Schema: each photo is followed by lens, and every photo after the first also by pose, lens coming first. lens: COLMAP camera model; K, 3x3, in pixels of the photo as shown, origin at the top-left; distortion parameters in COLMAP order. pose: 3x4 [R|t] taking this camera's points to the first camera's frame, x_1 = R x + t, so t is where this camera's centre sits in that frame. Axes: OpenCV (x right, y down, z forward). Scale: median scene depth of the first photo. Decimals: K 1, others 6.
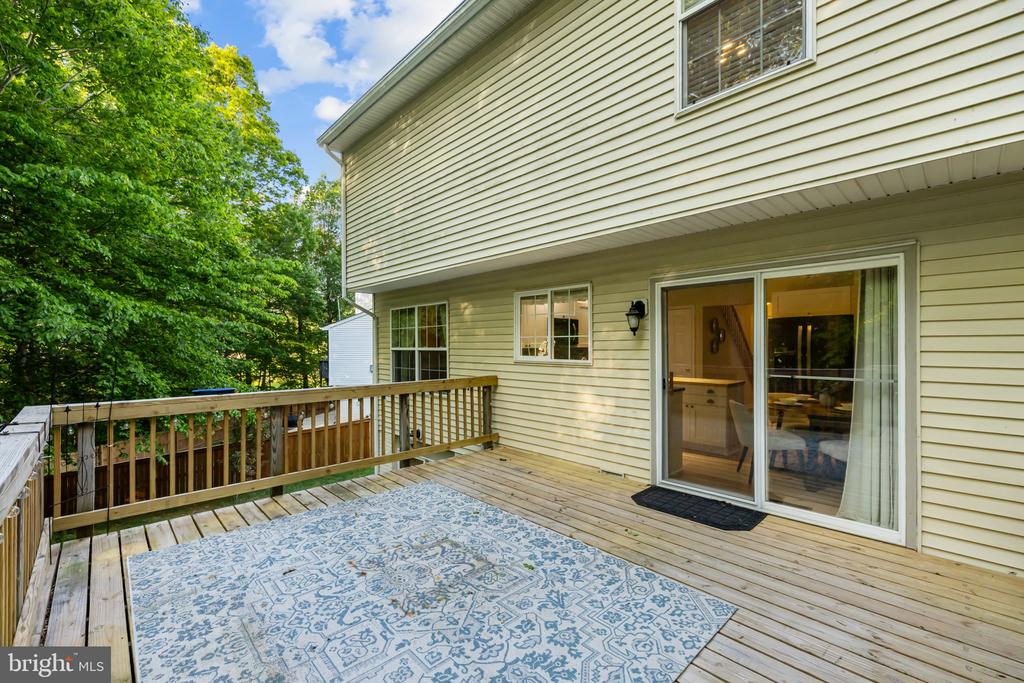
lens RADIAL K [[430.5, 0, 511.7], [0, 430.5, 345.4], [0, 0, 1]] dist [0.000761, 0.000971]
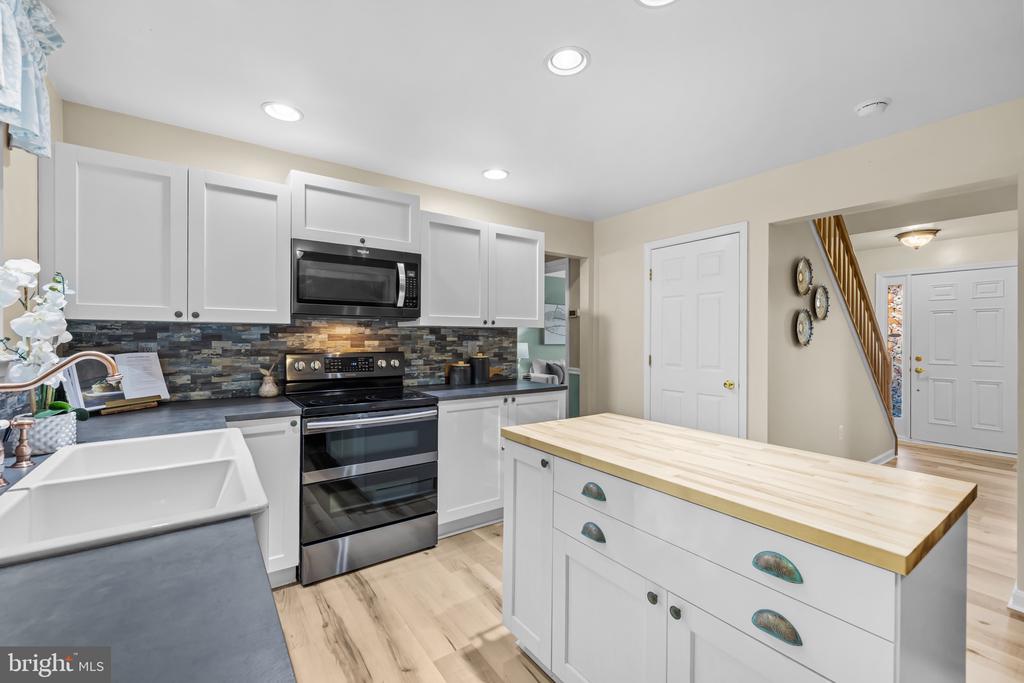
lens RADIAL K [[430.5, 0, 511.6], [0, 430.5, 339.7], [0, 0, 1]] dist [0.000761, 0.000971]
pose [[0.988977, -0.001041, -0.148067, 0.276586], [0.001189, 0.999999, 0.000913, 0.013328], [0.148065, -0.001079, 0.988977, 0.590473]]
